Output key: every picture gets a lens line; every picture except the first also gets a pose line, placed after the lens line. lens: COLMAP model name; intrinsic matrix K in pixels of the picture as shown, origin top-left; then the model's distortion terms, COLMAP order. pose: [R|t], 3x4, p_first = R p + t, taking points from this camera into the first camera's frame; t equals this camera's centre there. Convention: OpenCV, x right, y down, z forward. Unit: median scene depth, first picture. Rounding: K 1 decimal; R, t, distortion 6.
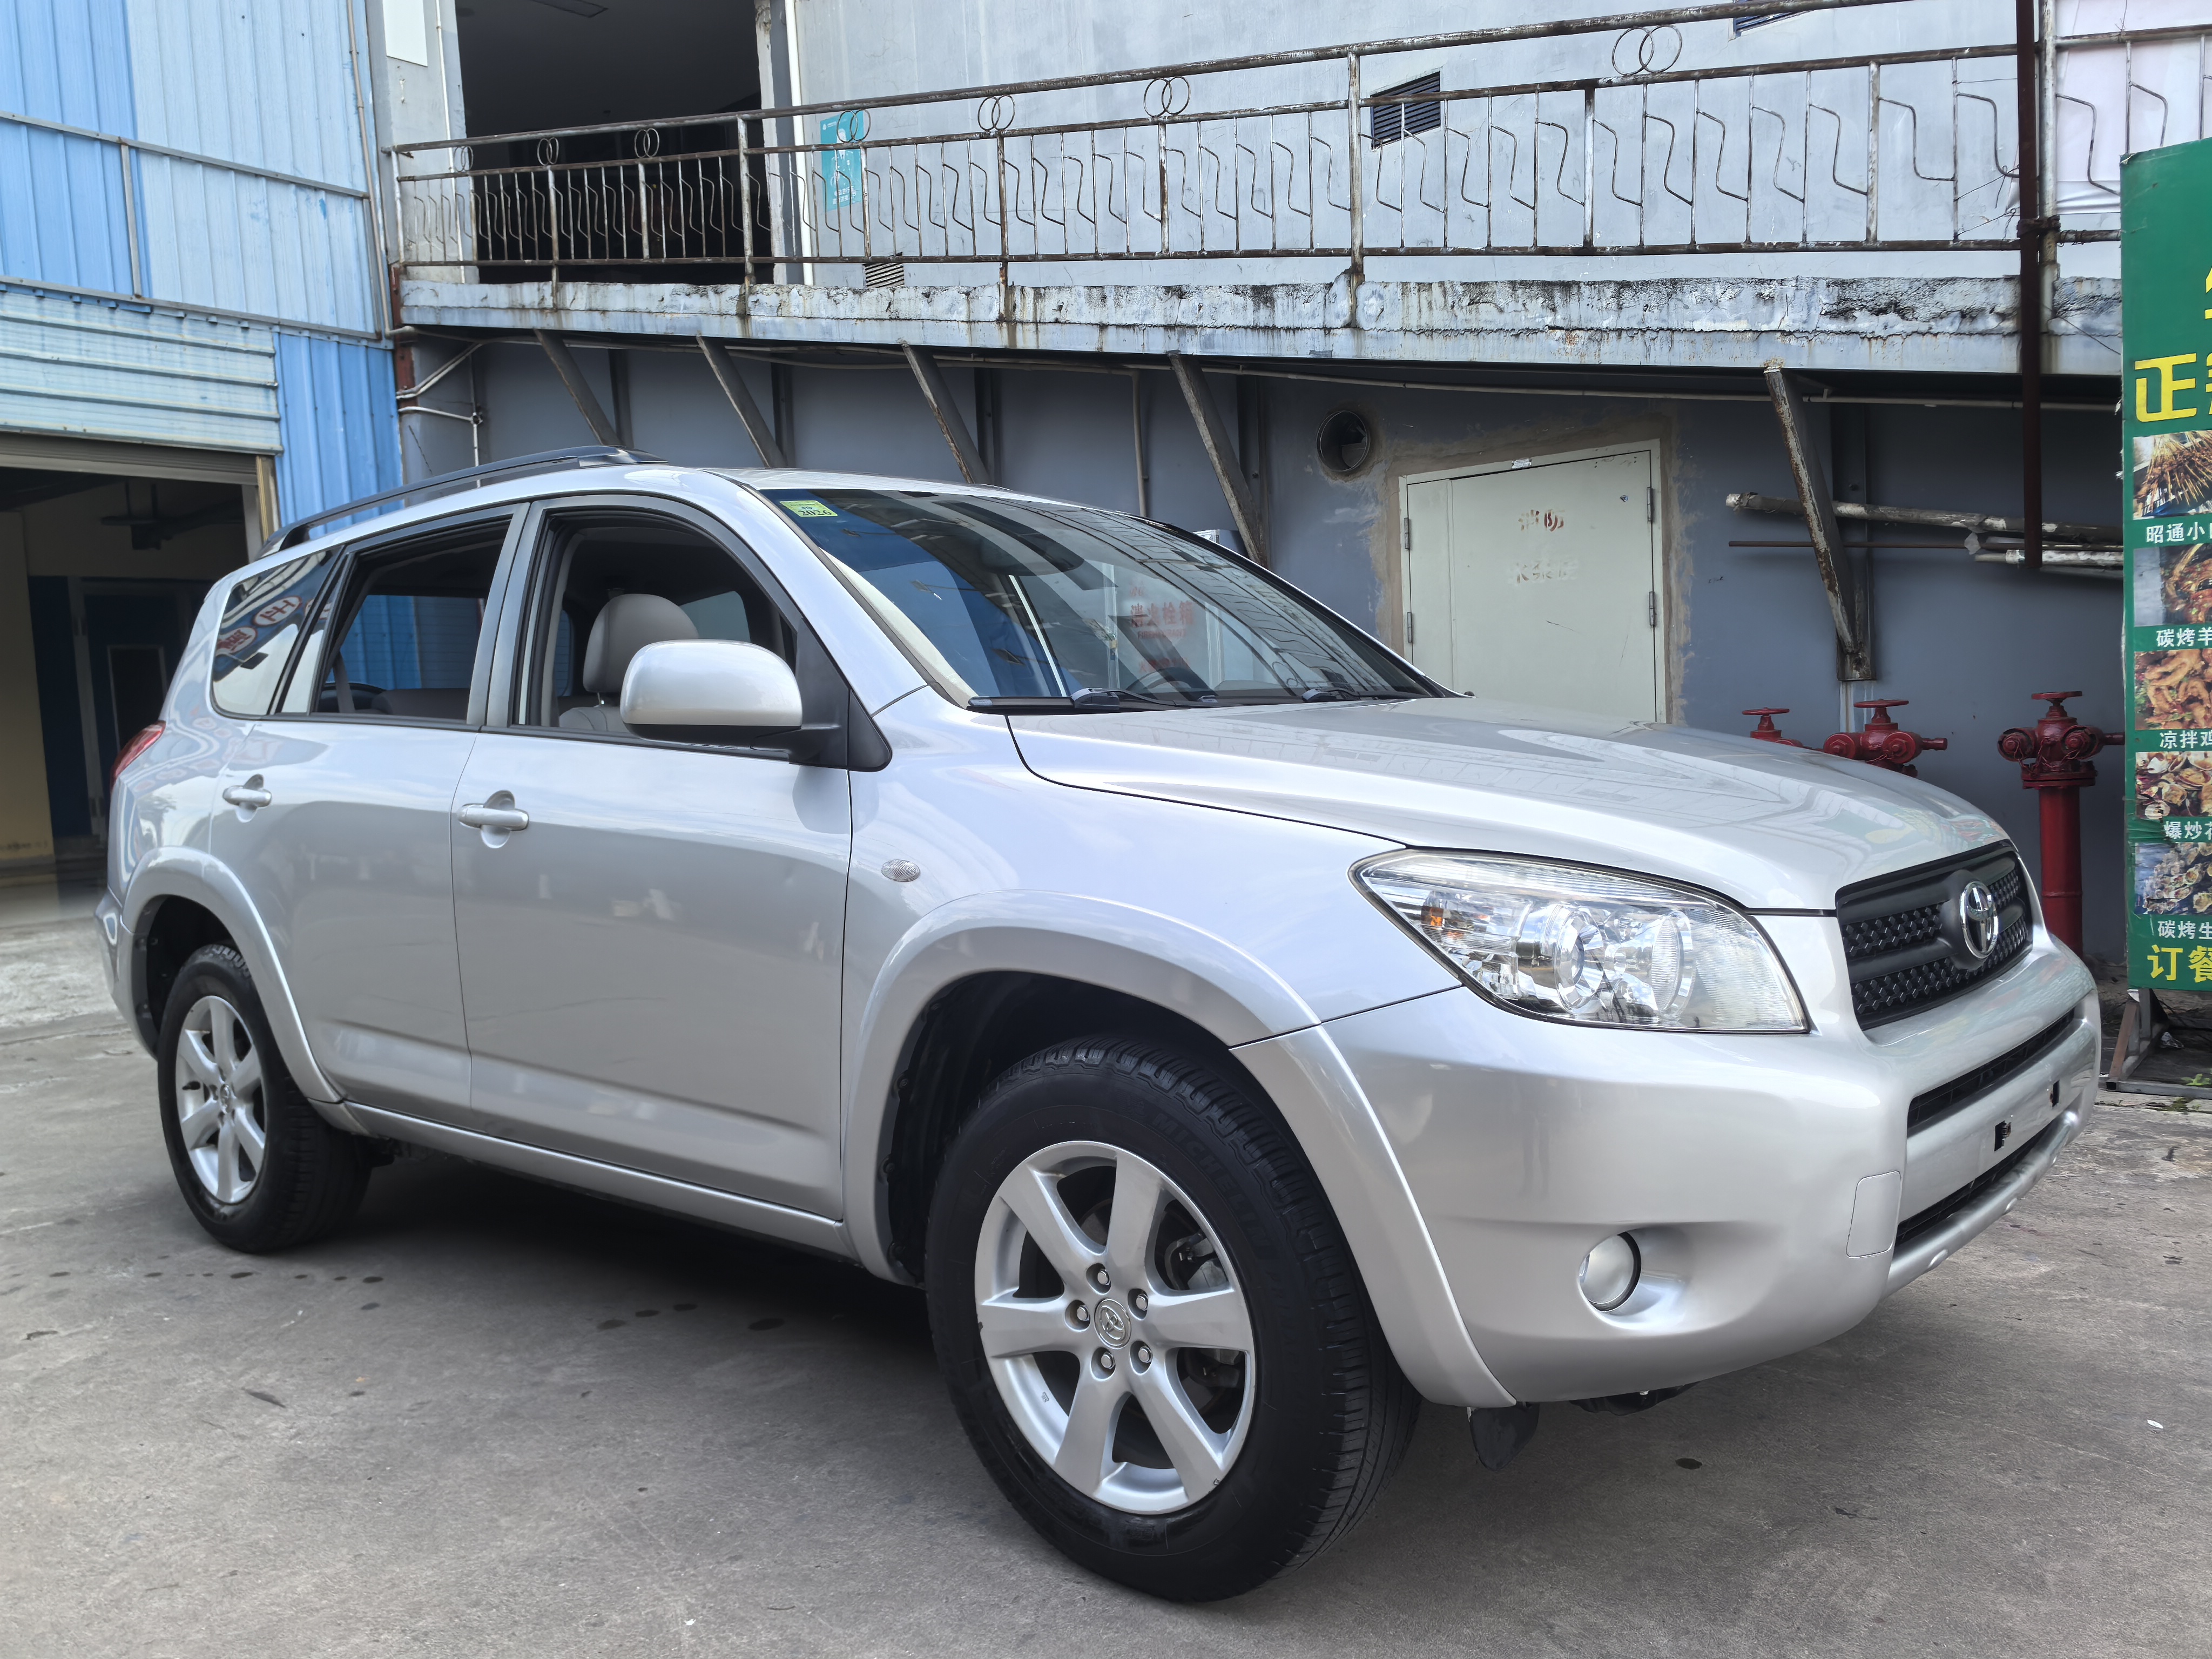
lens RADIAL K [[1747.8, 0, 1103.3], [0, 1747.8, 838.5], [0, 0, 1]] dist [0.055470, -0.077947]
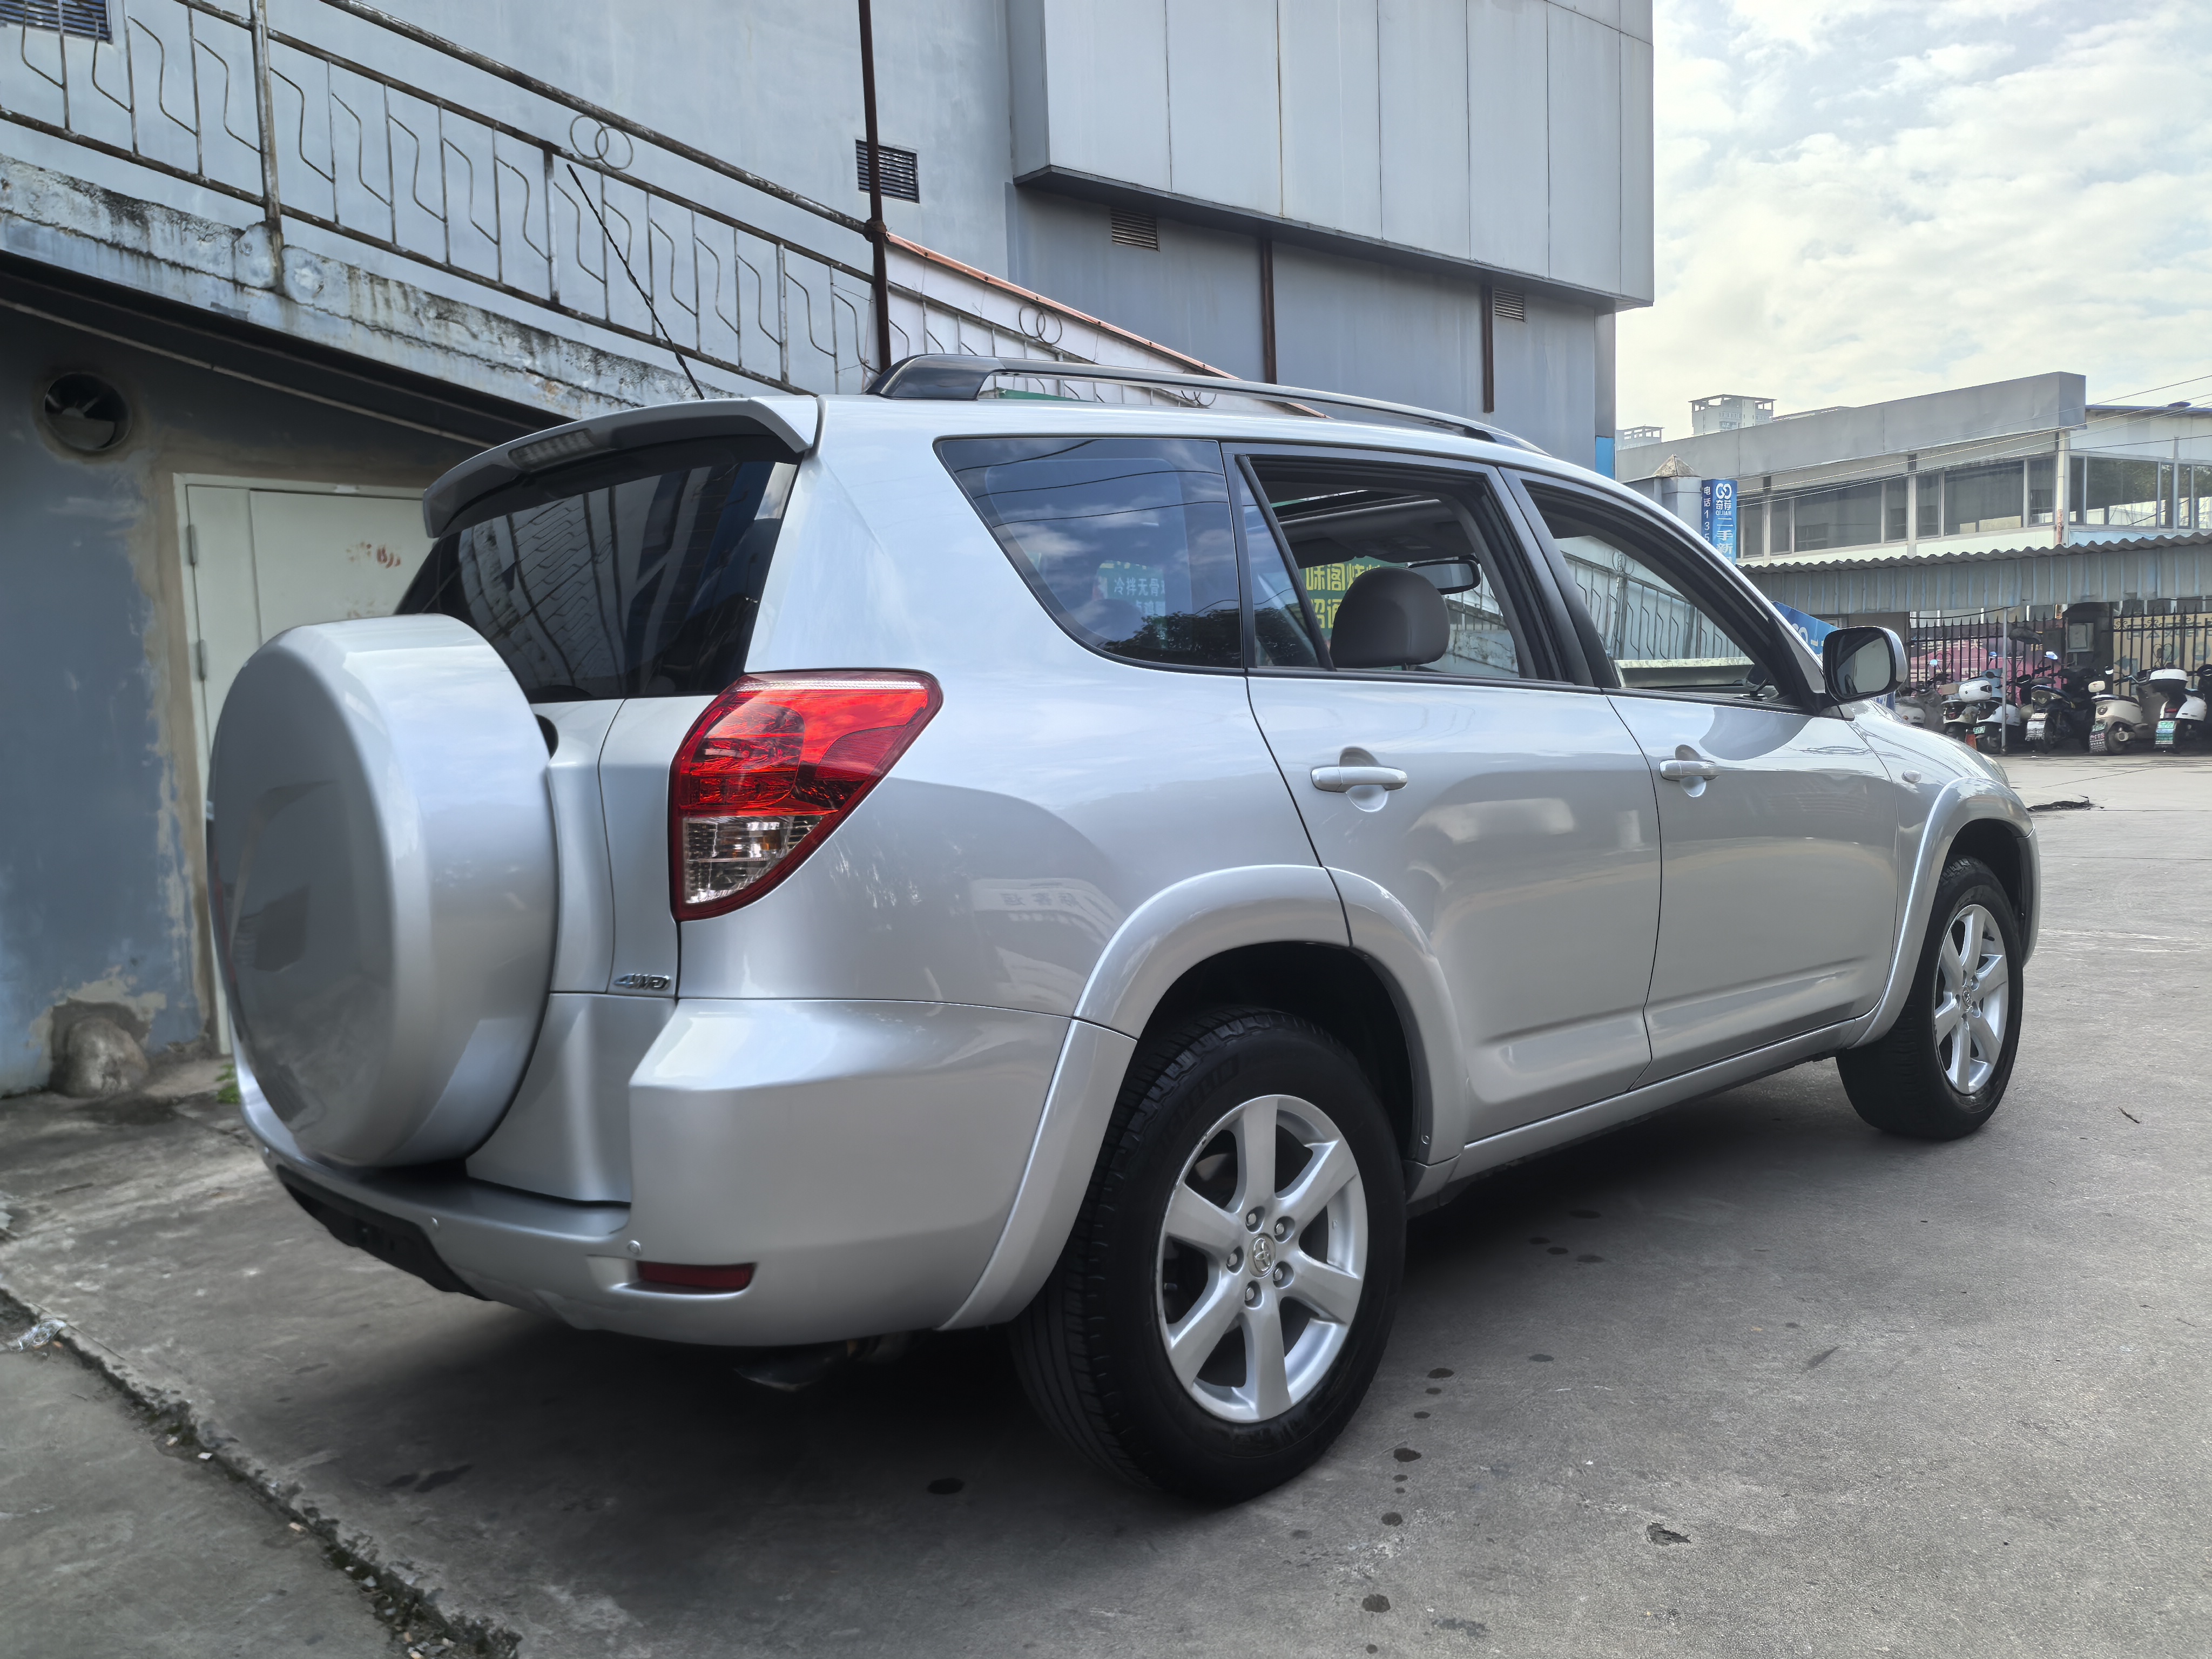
lens RADIAL K [[1747.8, 0, 1082.1], [0, 1747.8, 825.6], [0, 0, 1]] dist [0.055470, -0.077947]
pose [[0.092898, -0.021880, 0.995435, -0.694864], [0.101750, 0.994733, 0.012368, -0.013911], [-0.990463, 0.100137, 0.094635, 0.603417]]
